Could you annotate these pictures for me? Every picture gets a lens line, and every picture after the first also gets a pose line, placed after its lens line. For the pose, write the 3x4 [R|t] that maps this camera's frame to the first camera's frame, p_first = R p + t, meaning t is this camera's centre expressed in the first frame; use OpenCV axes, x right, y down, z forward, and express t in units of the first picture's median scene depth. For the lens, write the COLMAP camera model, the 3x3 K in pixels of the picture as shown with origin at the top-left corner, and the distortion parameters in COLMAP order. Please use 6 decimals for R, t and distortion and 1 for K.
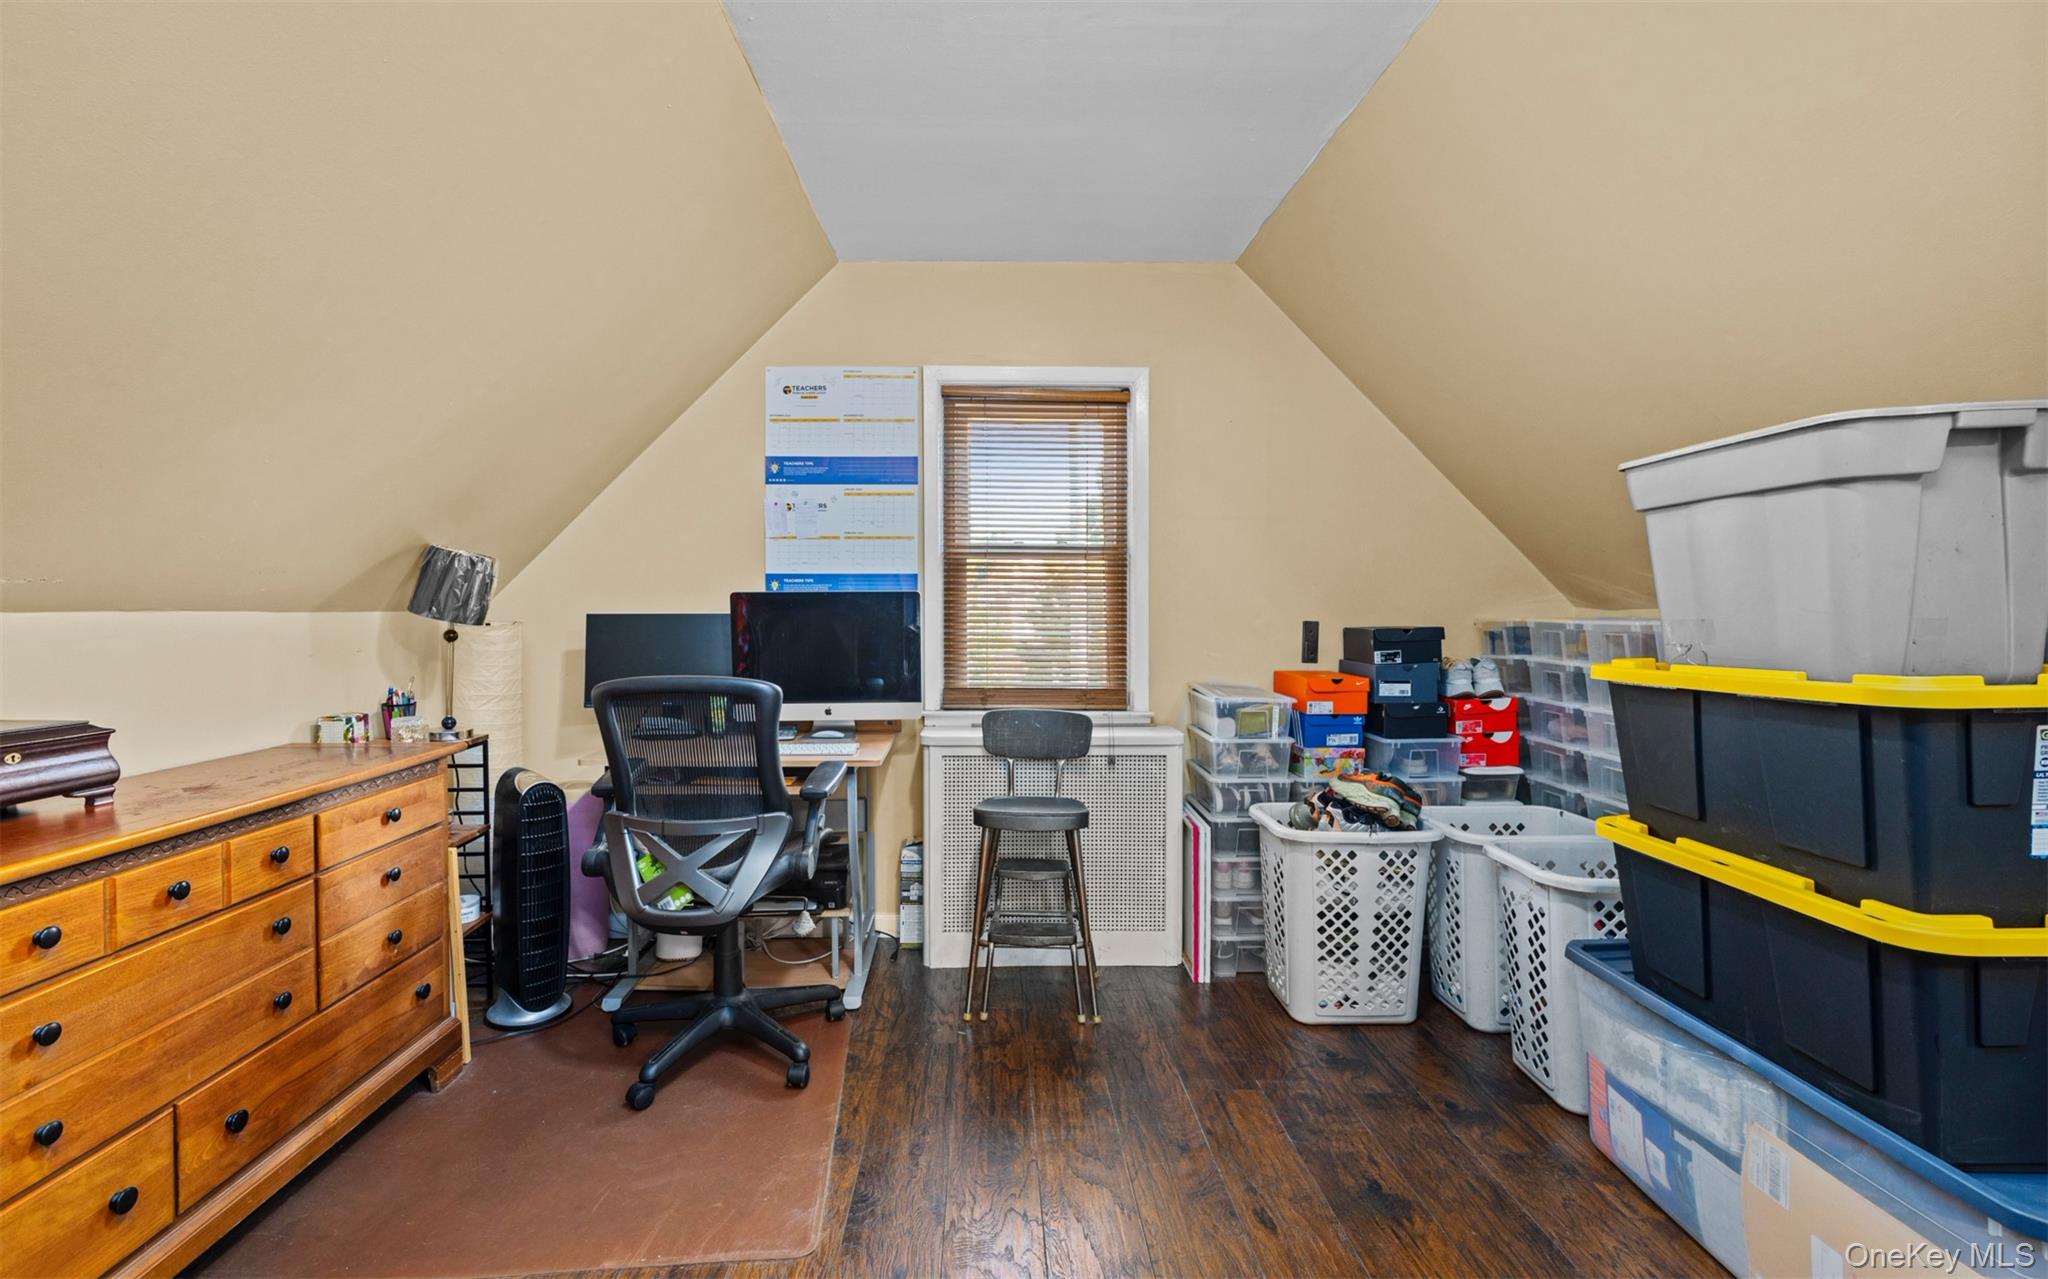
lens RADIAL K [[904.7, 0, 1020.8], [0, 904.7, 623.0], [0, 0, 1]] dist [0.001745, 0.000508]
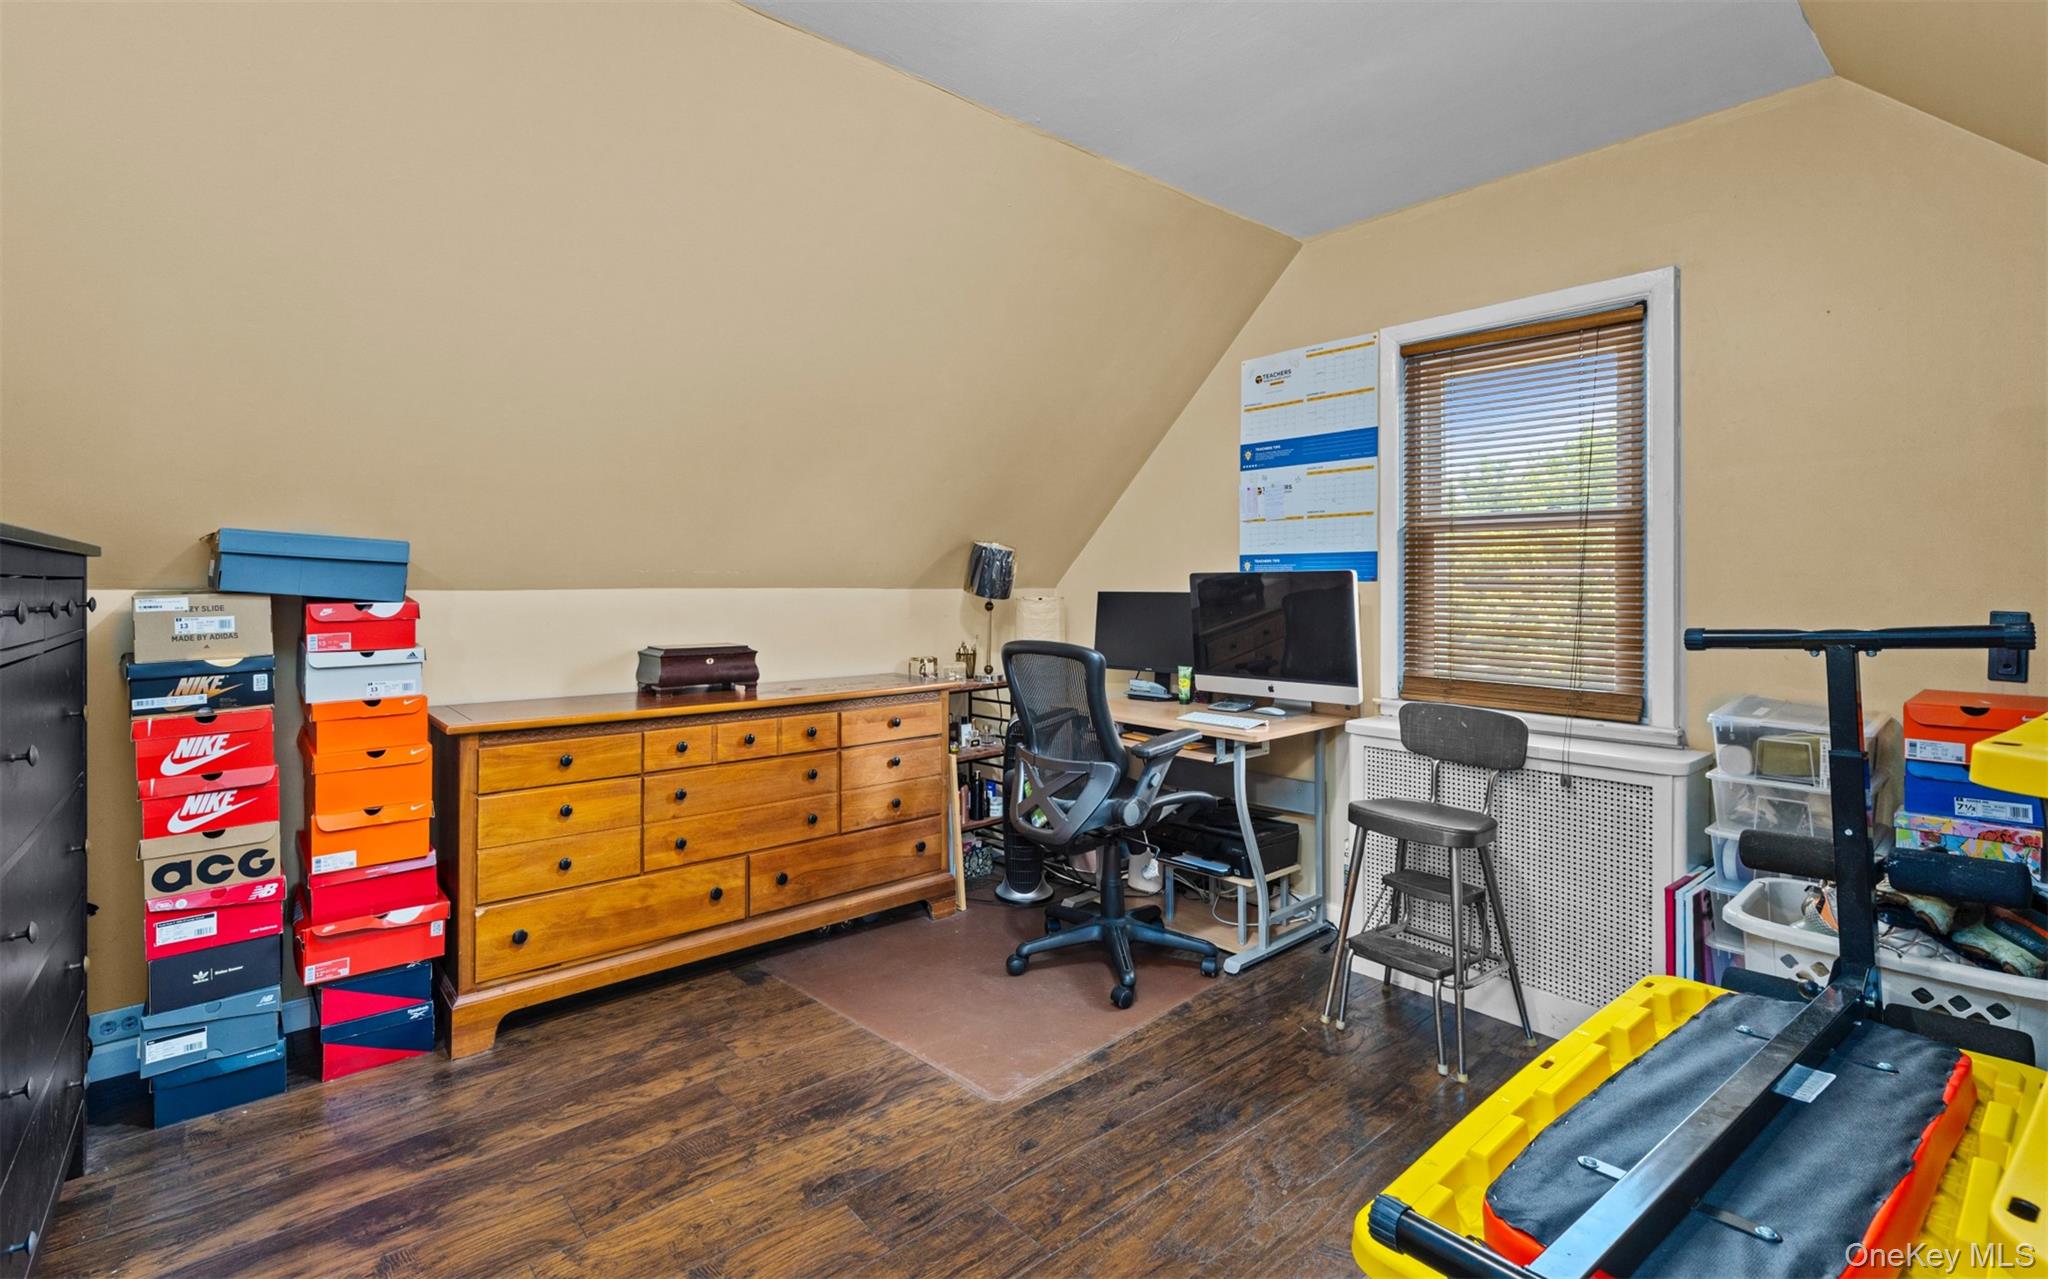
lens RADIAL K [[951.8, 0, 1021.2], [0, 951.8, 584.3], [0, 0, 1]] dist [0.000057, -0.000212]
pose [[0.624872, 0.000567, -0.780727, 0.467340], [-0.015824, 0.999804, -0.011940, -0.002774], [0.780567, 0.019815, 0.624758, 0.108056]]
